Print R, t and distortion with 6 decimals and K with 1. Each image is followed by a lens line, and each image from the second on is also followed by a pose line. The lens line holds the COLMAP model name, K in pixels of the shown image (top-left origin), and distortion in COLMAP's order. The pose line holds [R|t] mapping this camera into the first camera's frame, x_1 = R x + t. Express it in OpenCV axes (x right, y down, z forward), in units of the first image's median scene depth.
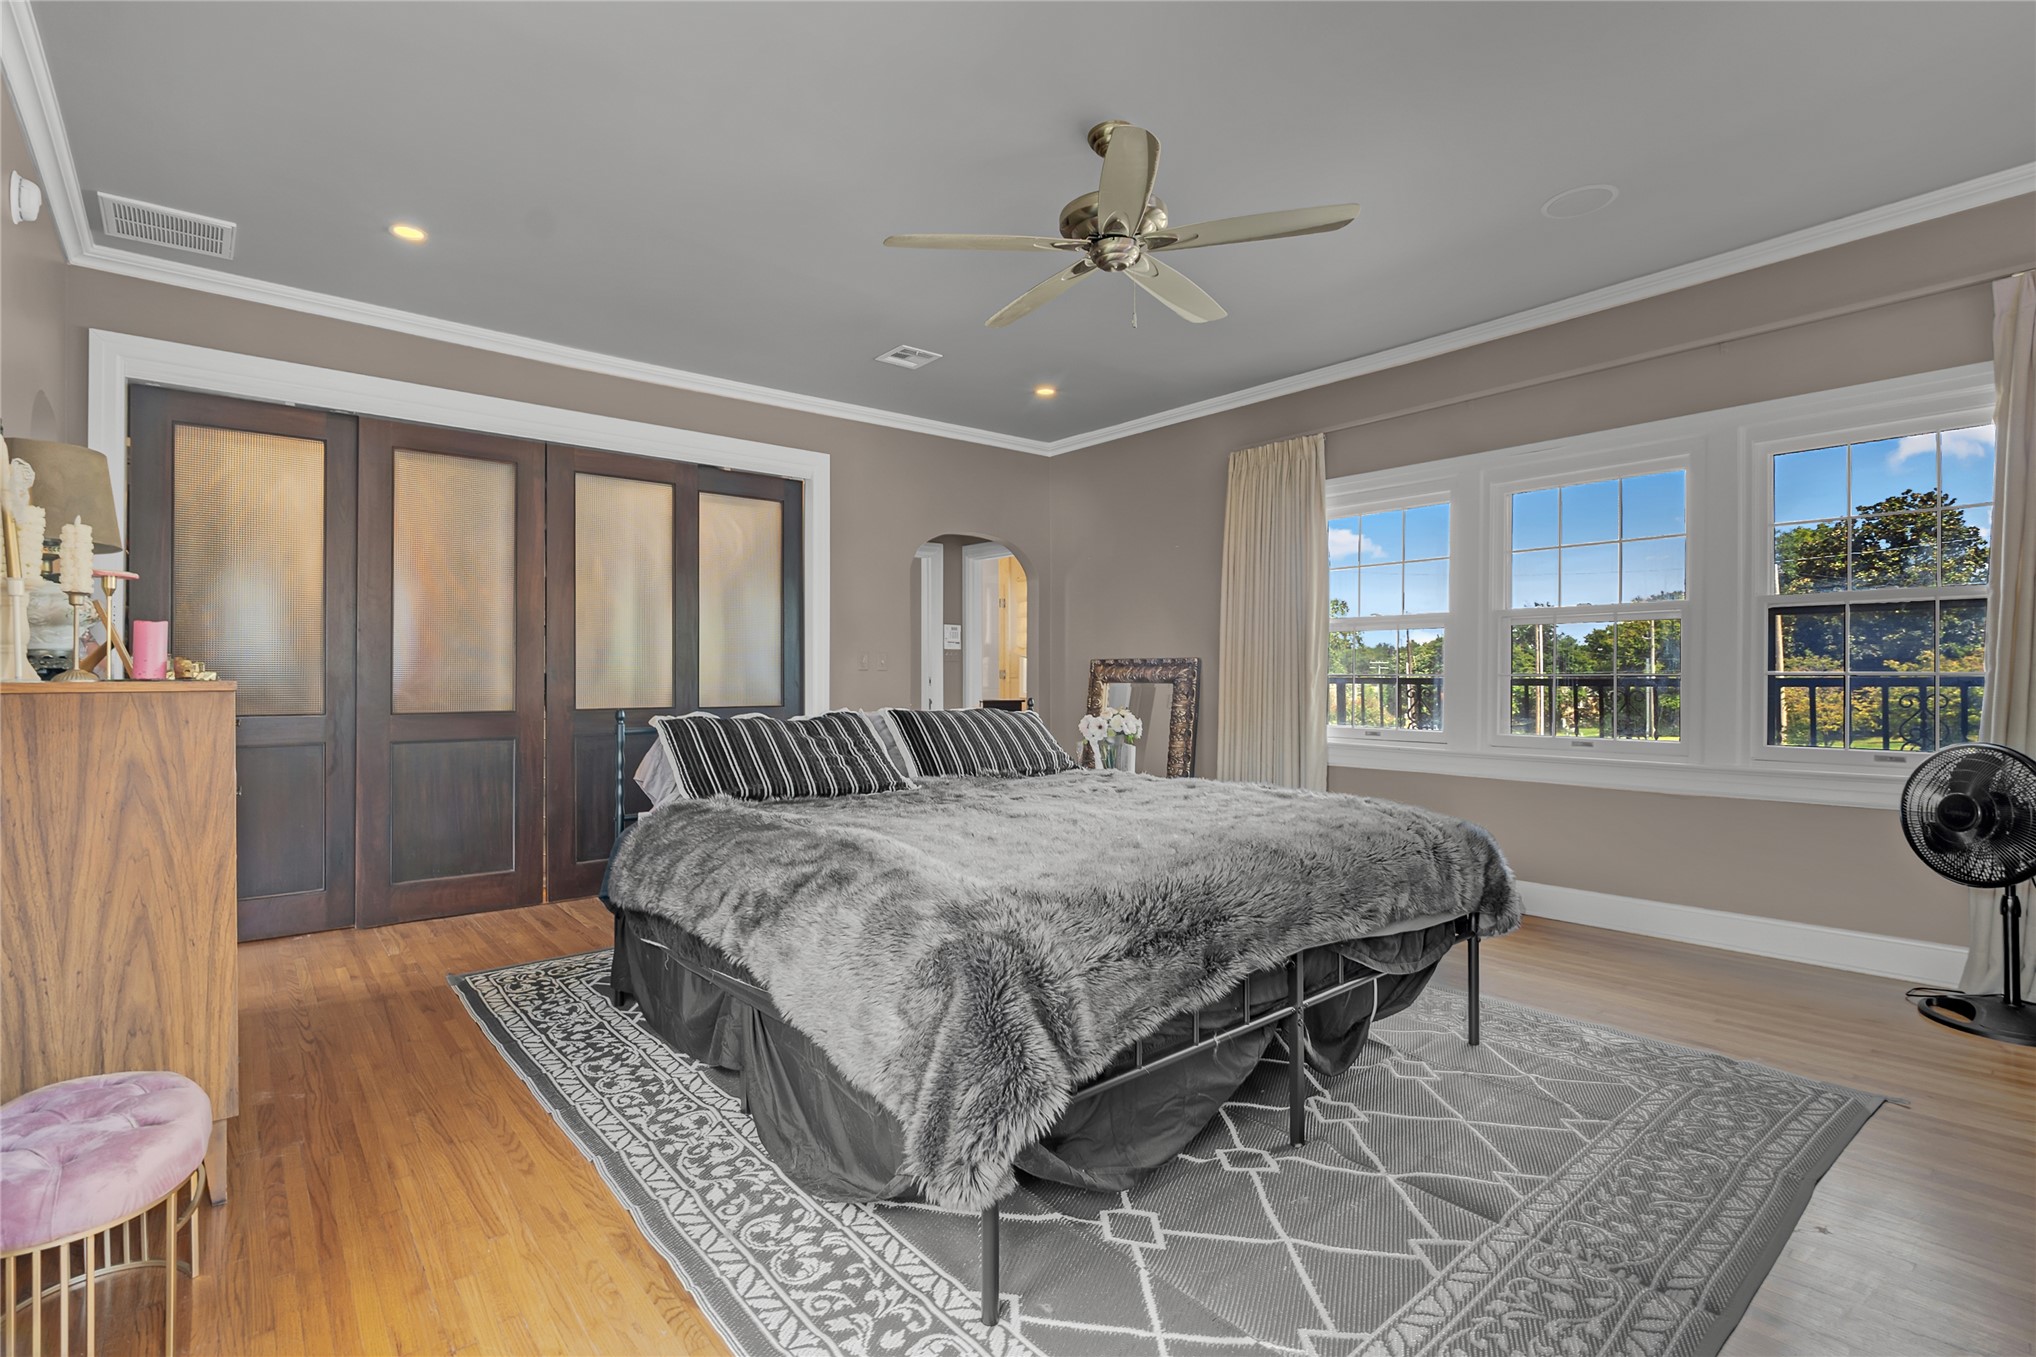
lens RADIAL K [[945.6, 0, 999.9], [0, 945.6, 683.9], [0, 0, 1]] dist [0.001177, 0.000463]
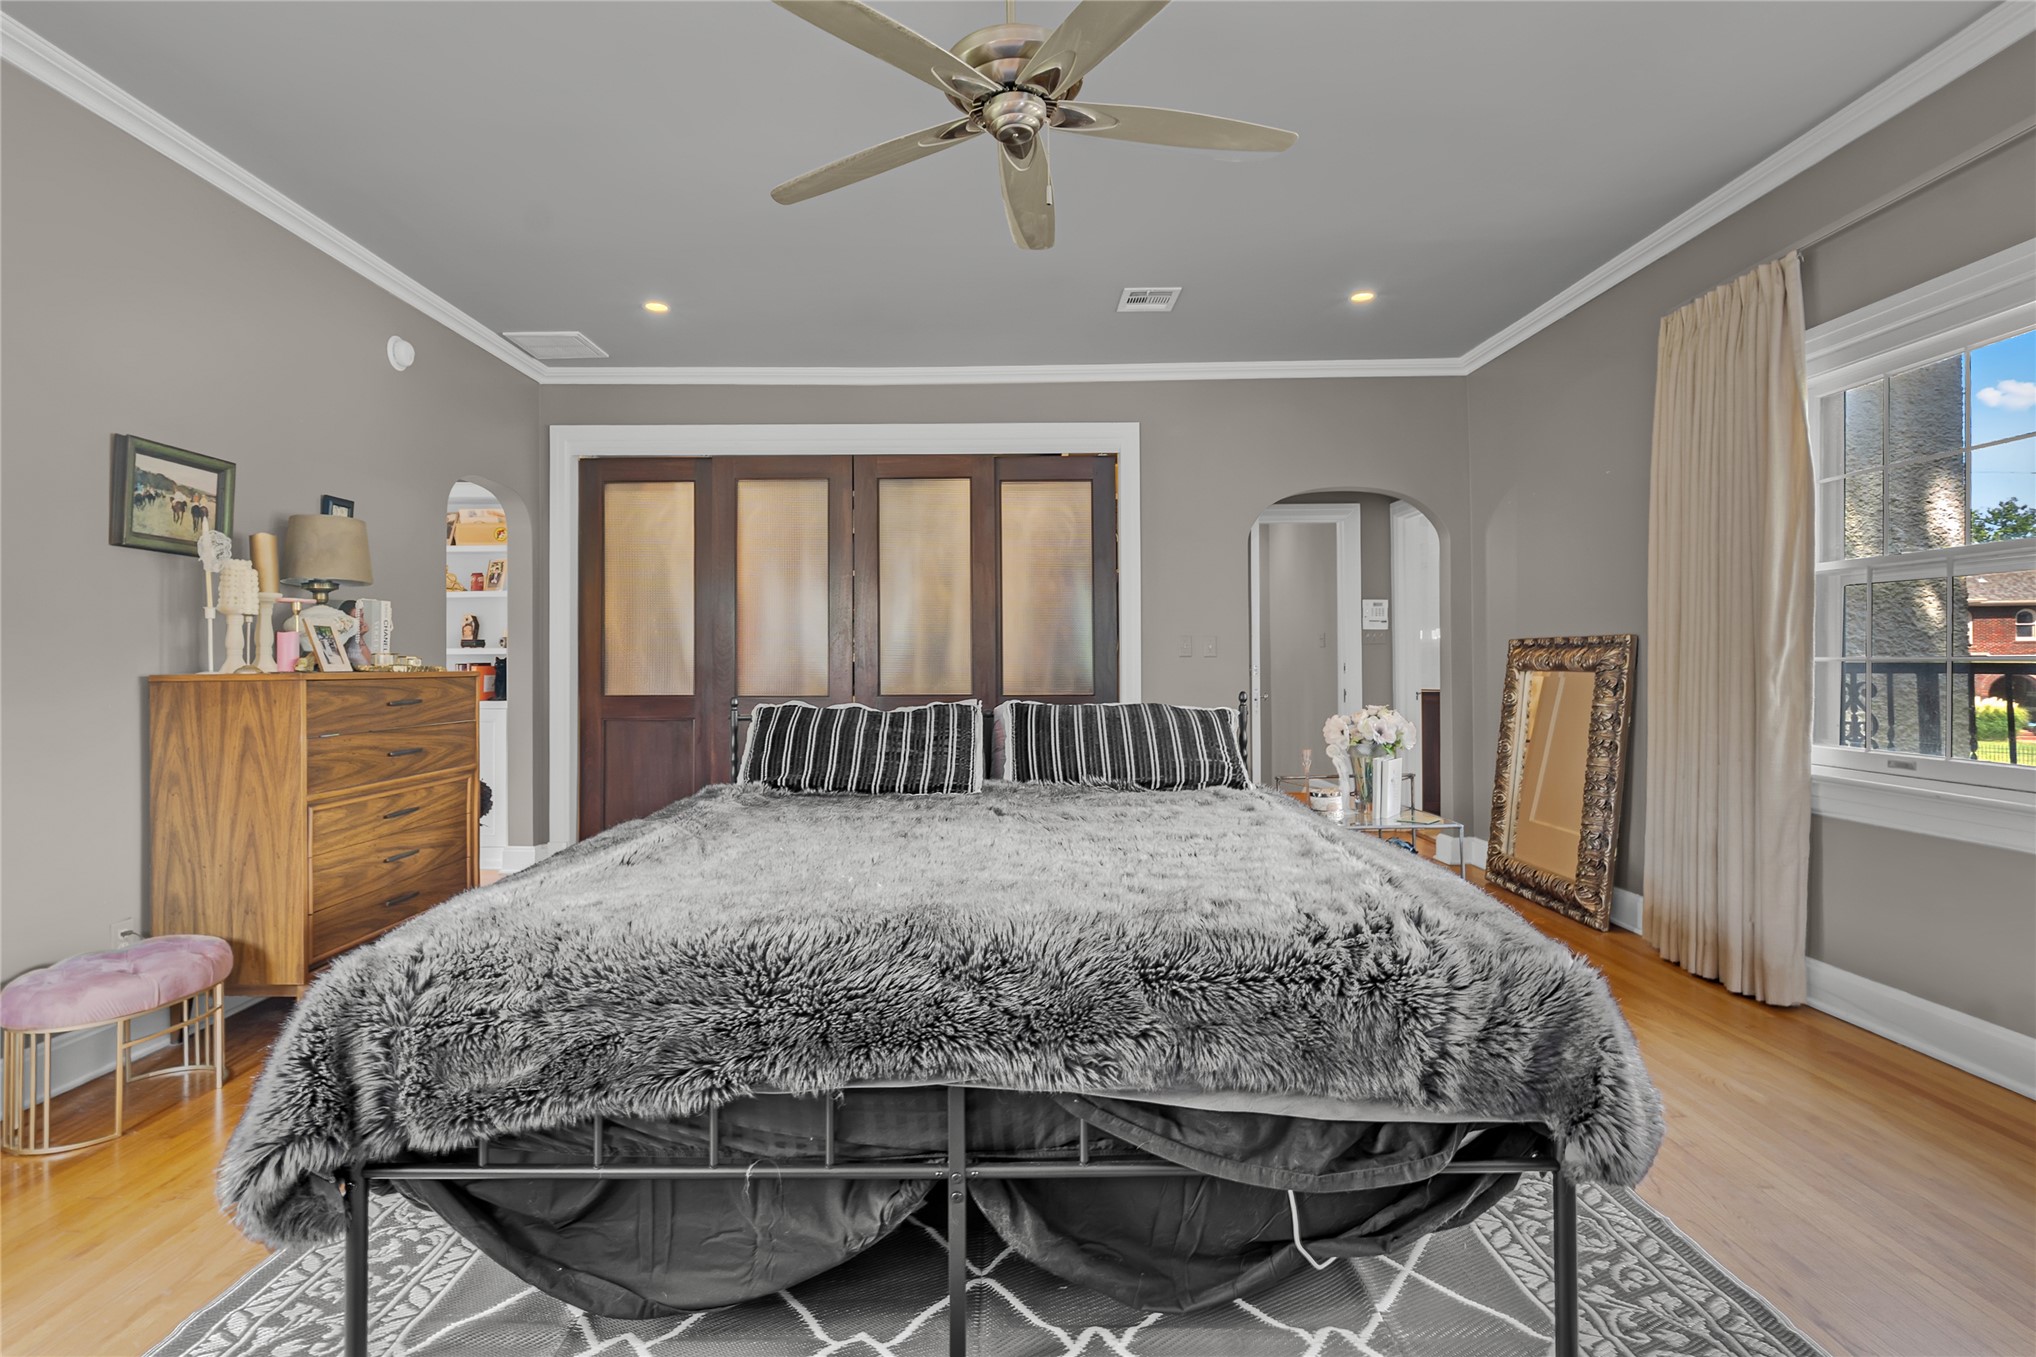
lens RADIAL K [[945.6, 0, 1007.8], [0, 945.6, 664.2], [0, 0, 1]] dist [0.001177, 0.000463]
pose [[0.766912, -0.001758, -0.641750, 0.452615], [-0.000534, 0.999994, -0.003378, -0.005867], [0.641752, 0.002933, 0.766906, 0.304196]]
